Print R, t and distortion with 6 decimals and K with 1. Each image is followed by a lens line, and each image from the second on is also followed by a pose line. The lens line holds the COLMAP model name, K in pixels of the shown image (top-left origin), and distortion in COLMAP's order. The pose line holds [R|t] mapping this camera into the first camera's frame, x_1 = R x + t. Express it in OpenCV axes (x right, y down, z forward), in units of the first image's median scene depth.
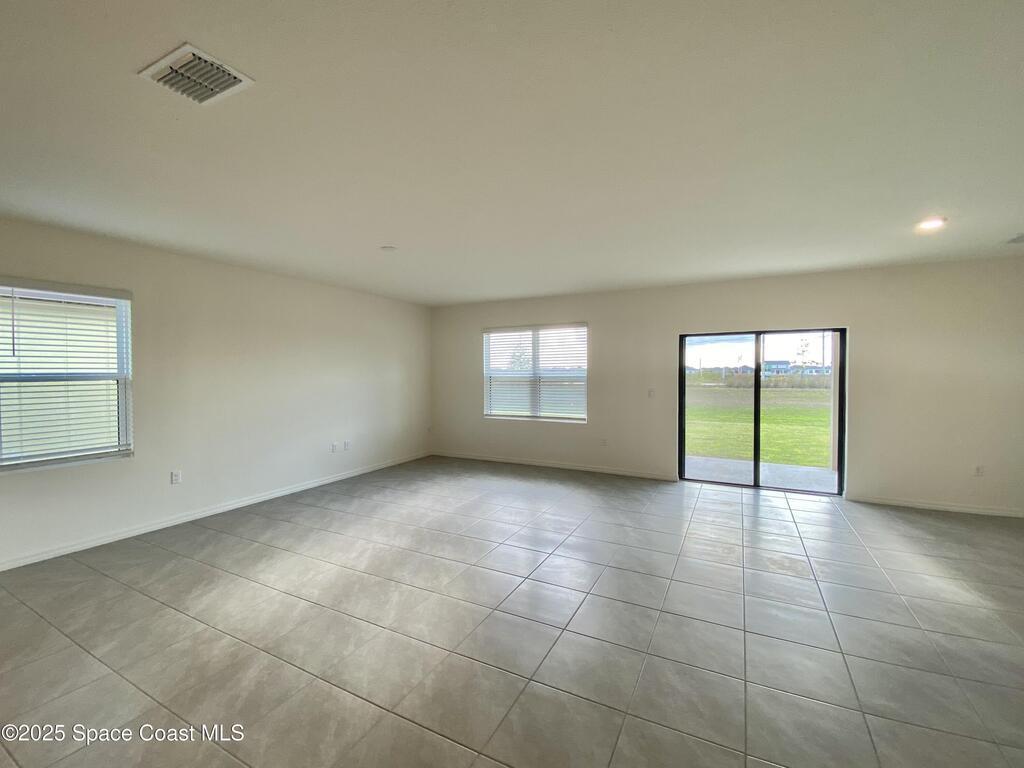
lens RADIAL K [[437.7, 0, 512.0], [0, 437.7, 384.0], [0, 0, 1]] dist [0.045676, -0.034209]
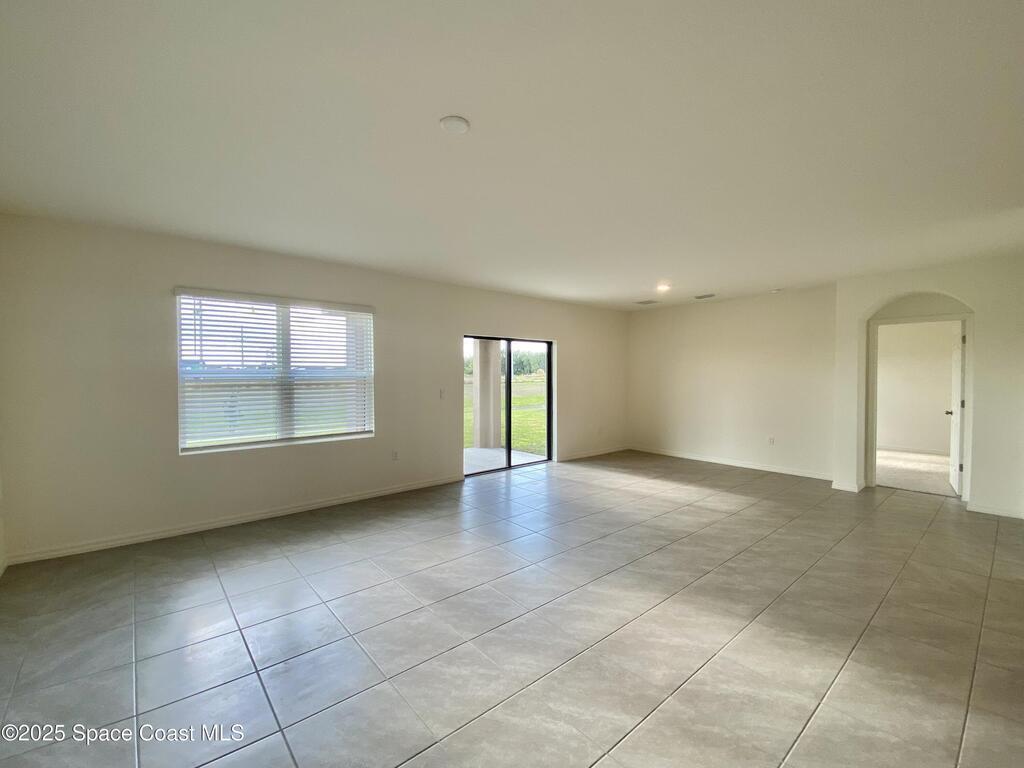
lens RADIAL K [[439.3, 0, 512.0], [0, 439.3, 384.0], [0, 0, 1]] dist [0.020294, -0.017691]
pose [[0.367182, -0.015909, 0.930013, -0.475032], [0.024765, 0.999666, 0.007324, -0.003054], [-0.929819, 0.020342, 0.367454, 0.489400]]
